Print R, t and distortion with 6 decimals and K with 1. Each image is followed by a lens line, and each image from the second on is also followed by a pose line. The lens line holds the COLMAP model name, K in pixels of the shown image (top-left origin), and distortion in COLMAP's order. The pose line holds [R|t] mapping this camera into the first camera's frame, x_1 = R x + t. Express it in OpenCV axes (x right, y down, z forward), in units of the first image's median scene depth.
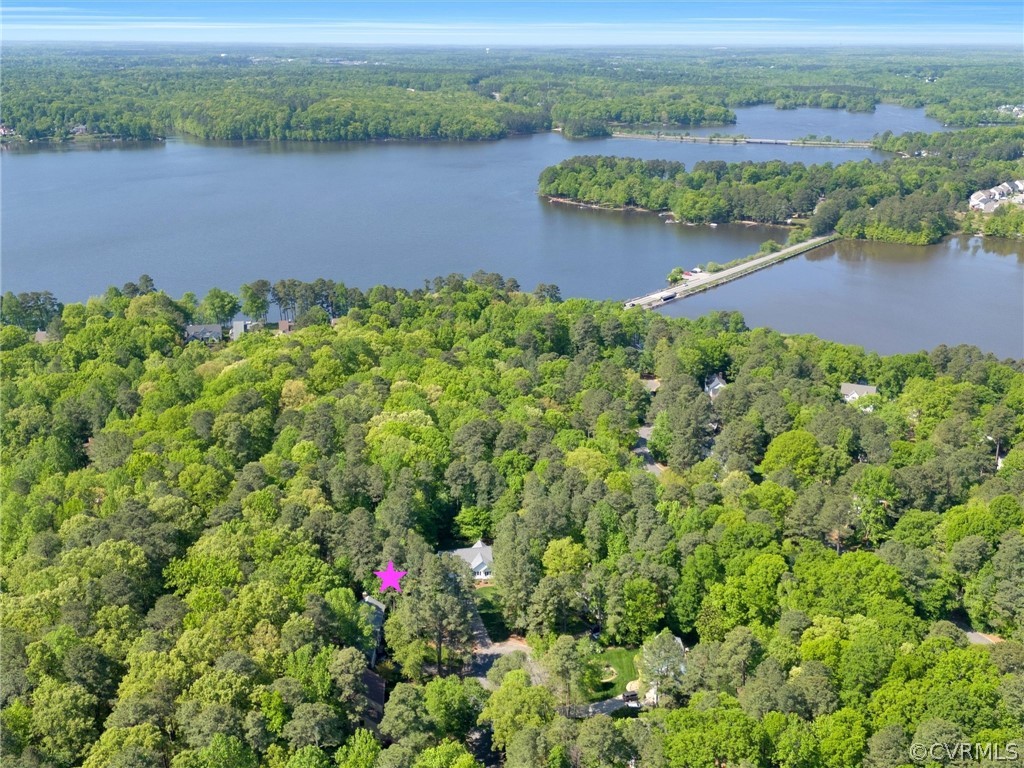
lens RADIAL K [[981.6, 0, 528.5], [0, 981.6, 385.8], [0, 0, 1]] dist [0.113187, -0.186244]
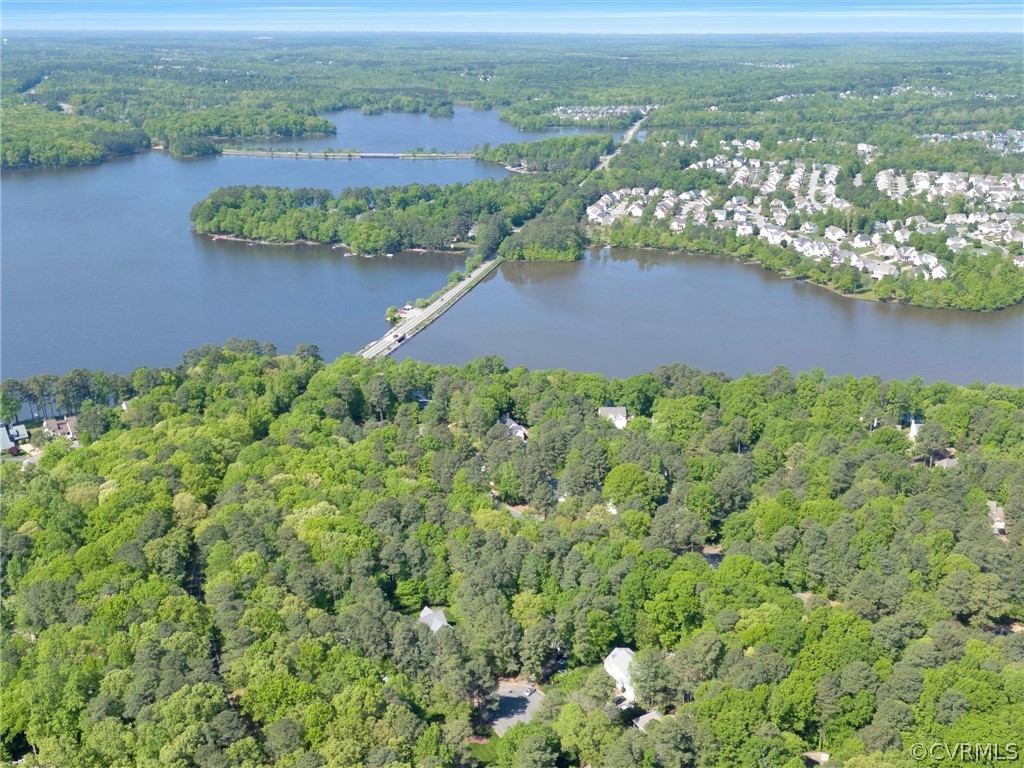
lens RADIAL K [[981.6, 0, 528.5], [0, 981.6, 385.8], [0, 0, 1]] dist [0.113187, -0.186244]
pose [[0.911254, -0.137161, 0.388334, -0.109387], [0.133935, 0.990354, 0.035508, -0.039475], [-0.389458, 0.019655, 0.920834, -0.042796]]
